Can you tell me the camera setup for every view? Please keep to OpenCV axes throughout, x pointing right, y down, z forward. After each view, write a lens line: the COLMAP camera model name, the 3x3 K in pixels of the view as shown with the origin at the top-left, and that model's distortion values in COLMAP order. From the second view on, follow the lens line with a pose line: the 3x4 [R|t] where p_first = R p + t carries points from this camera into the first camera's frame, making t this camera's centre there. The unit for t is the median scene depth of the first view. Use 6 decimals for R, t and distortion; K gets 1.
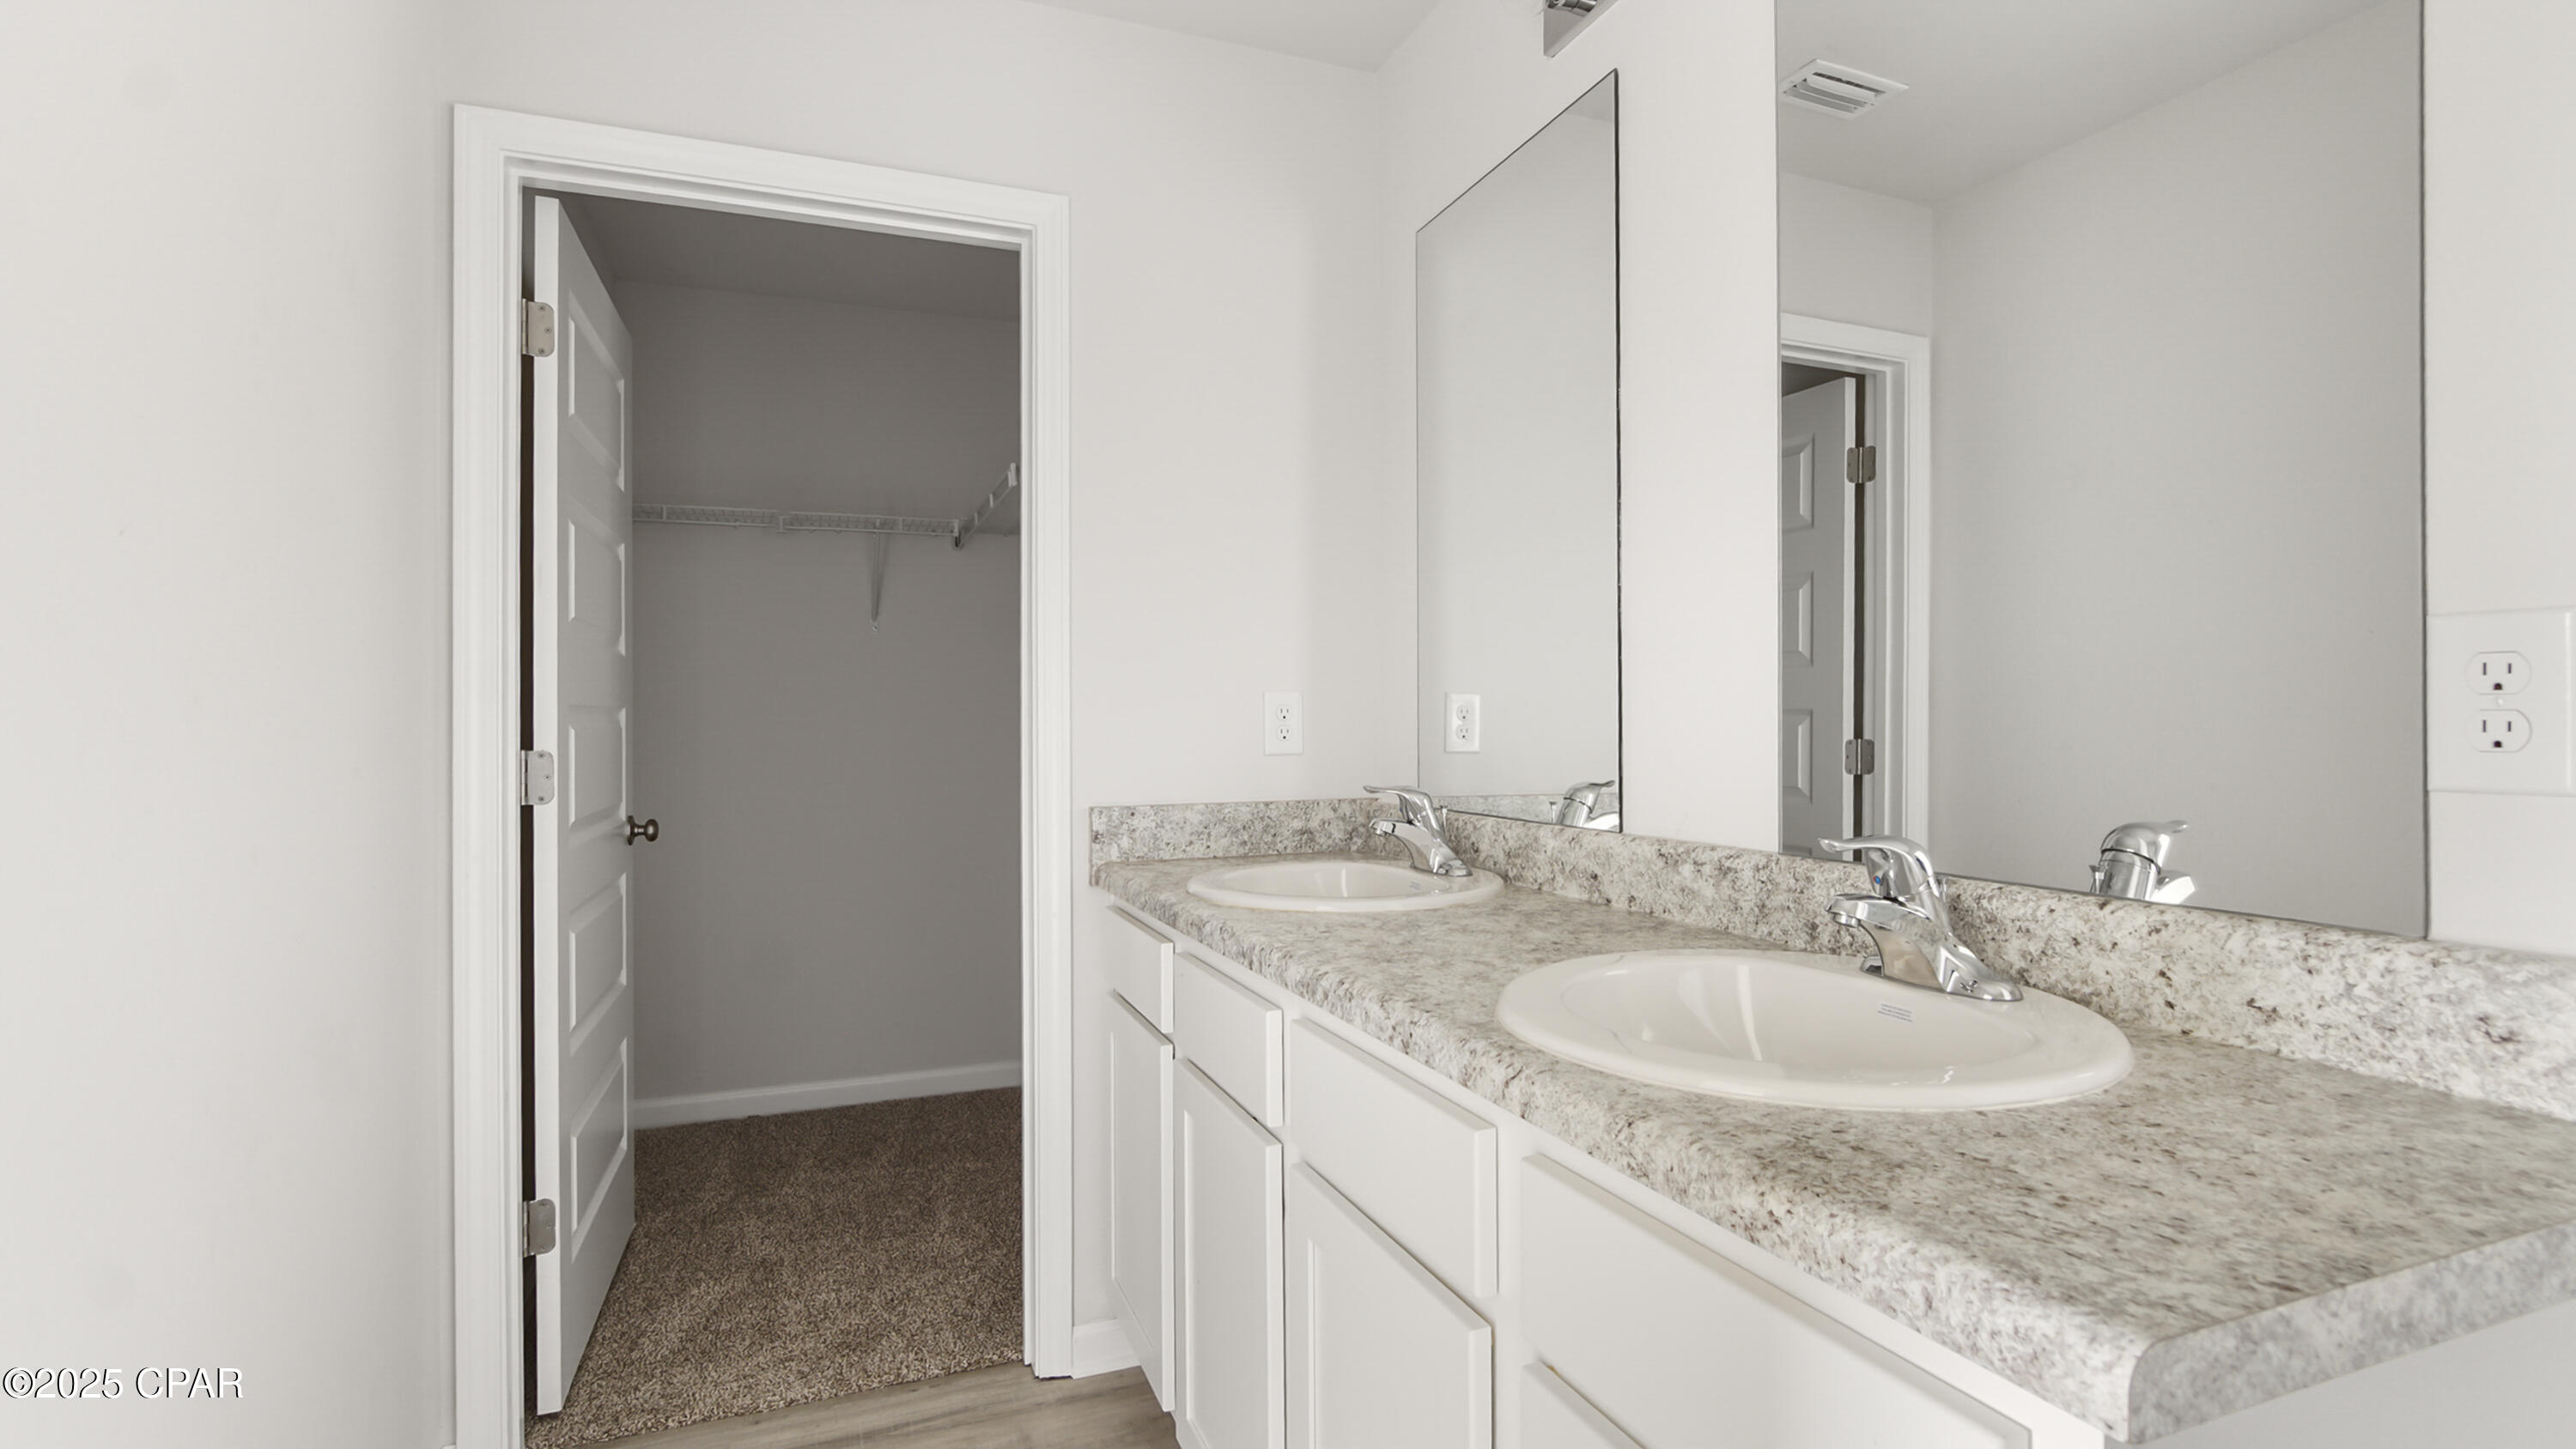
lens RADIAL K [[1207.4, 0, 1293.0], [0, 1207.4, 719.1], [0, 0, 1]] dist [-0.016079, -0.000396]
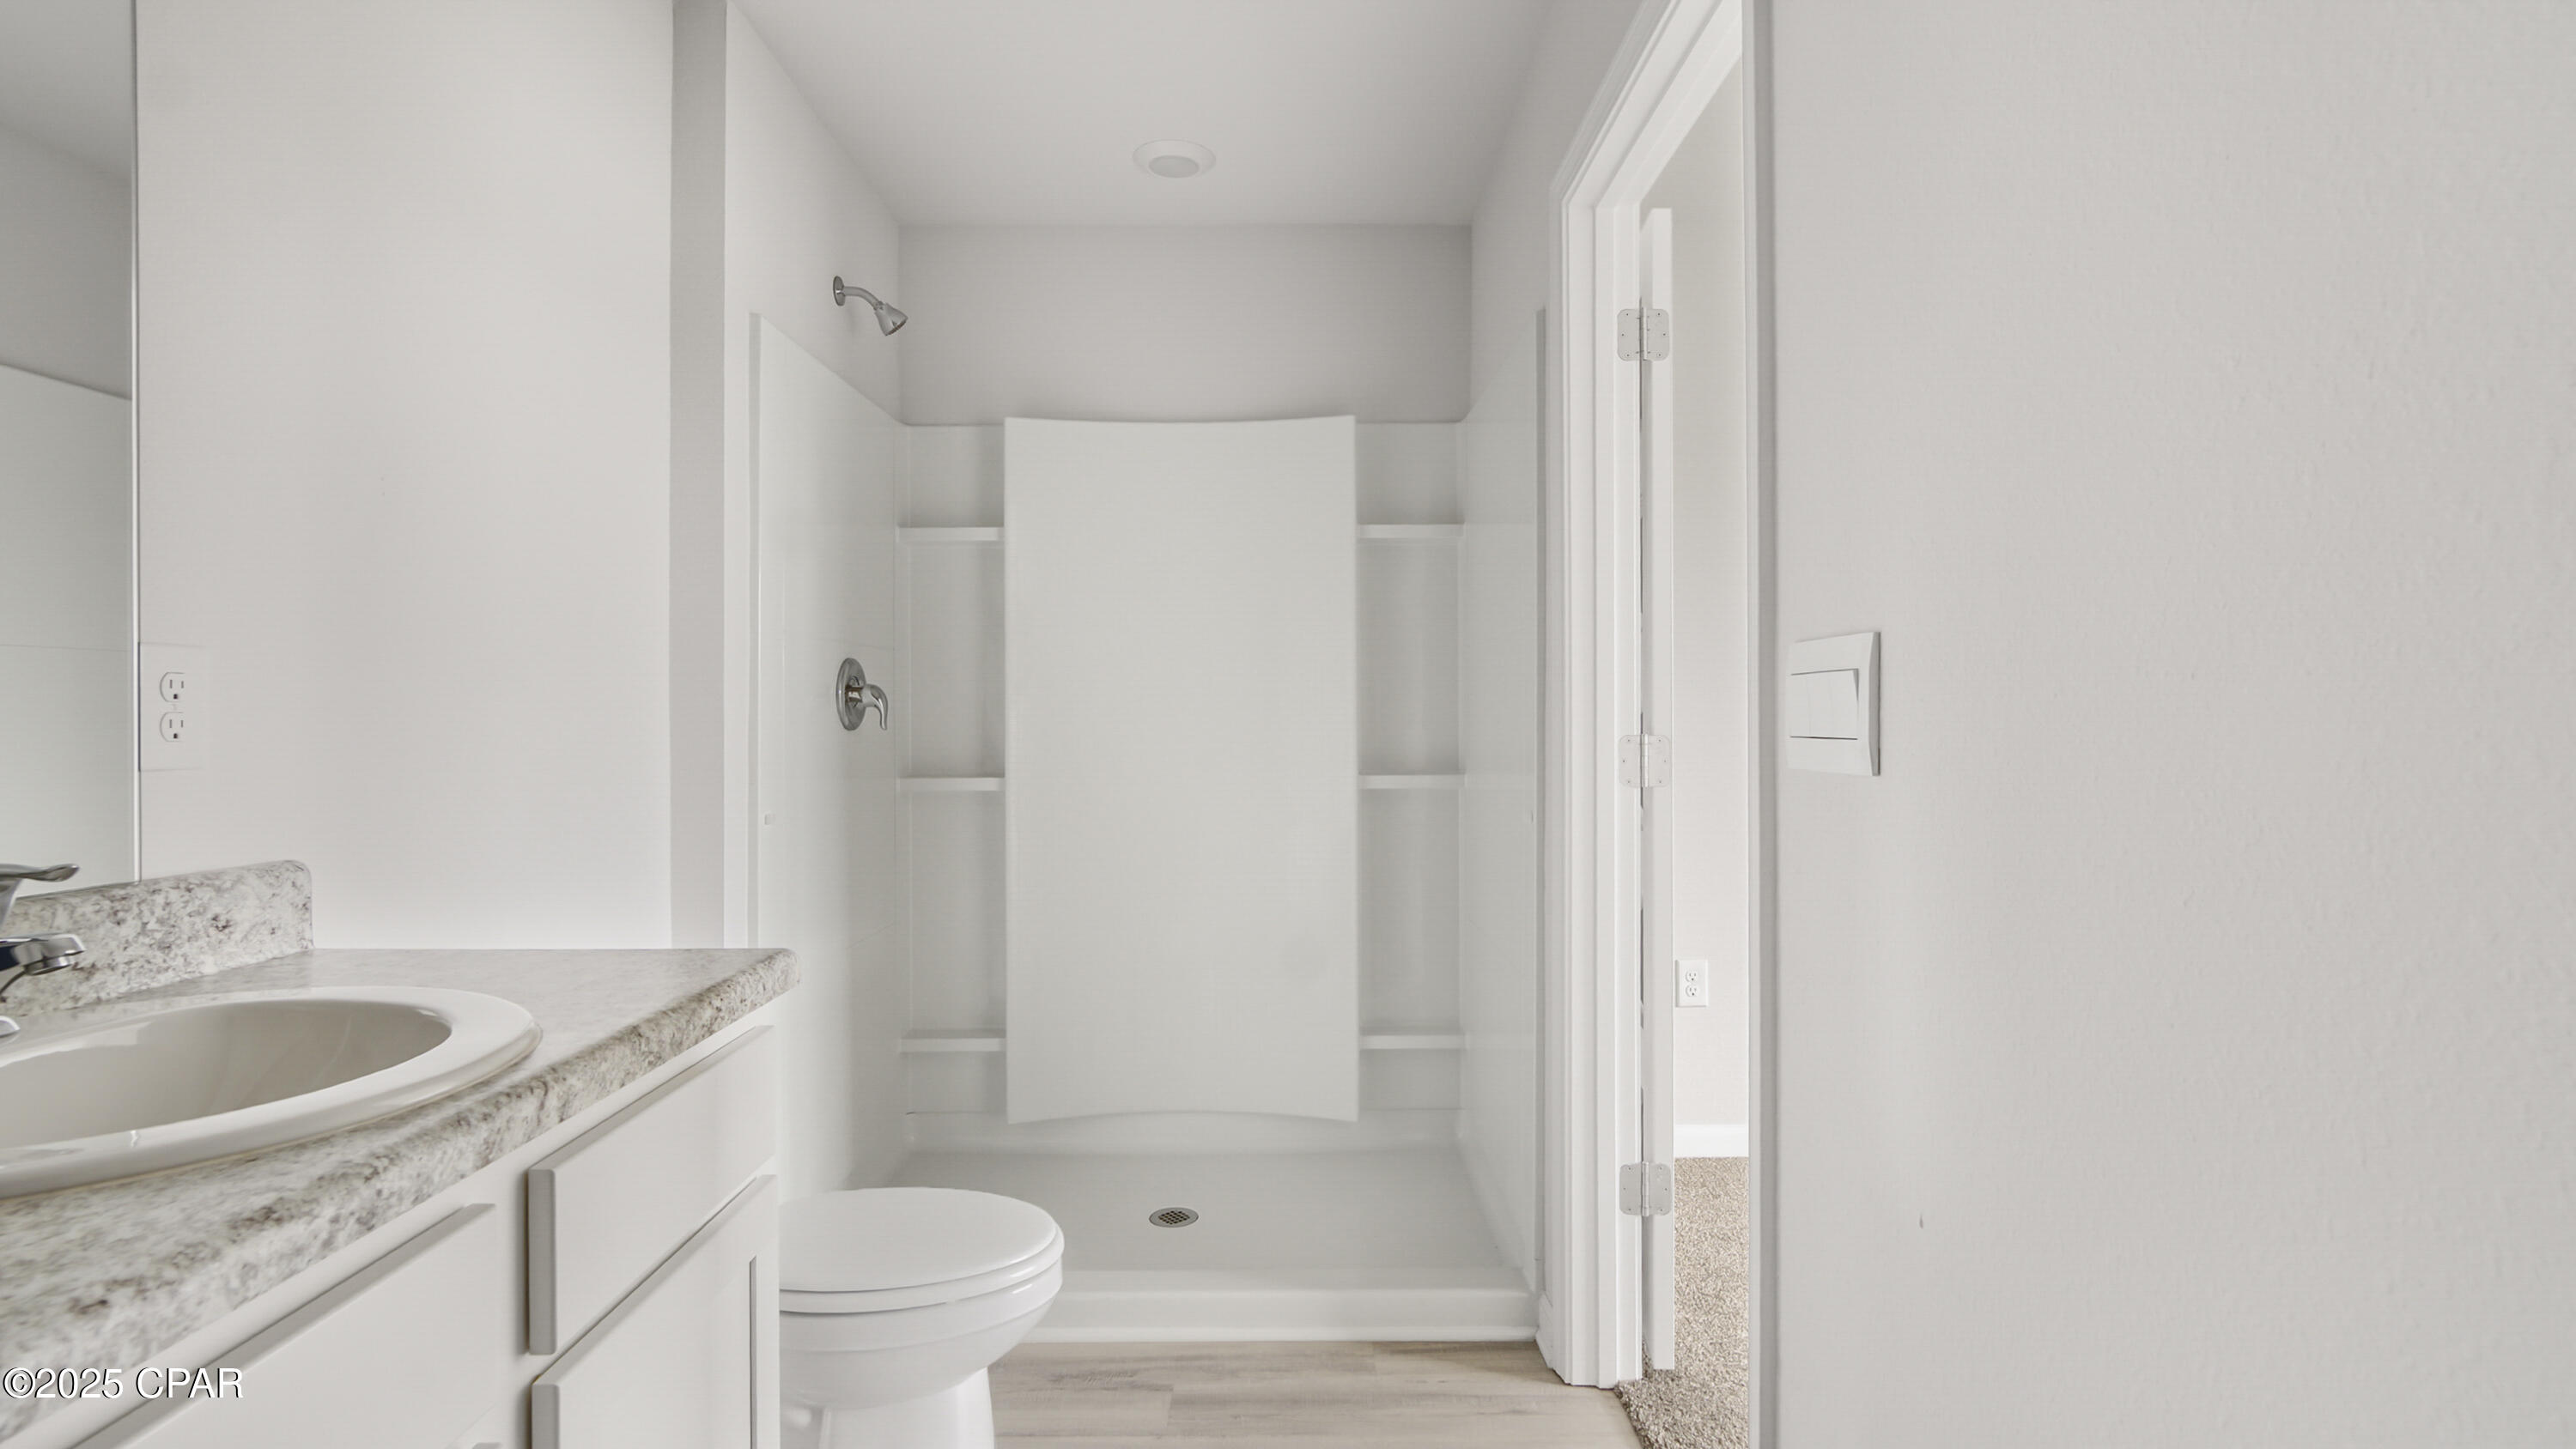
lens RADIAL K [[1207.4, 0, 1290.1], [0, 1207.4, 721.3], [0, 0, 1]] dist [-0.016079, -0.000396]
pose [[-0.931218, 0.001118, 0.364460, -0.756806], [0.003280, 0.999980, 0.005315, -0.000011], [-0.364447, 0.006145, -0.931204, 1.773667]]
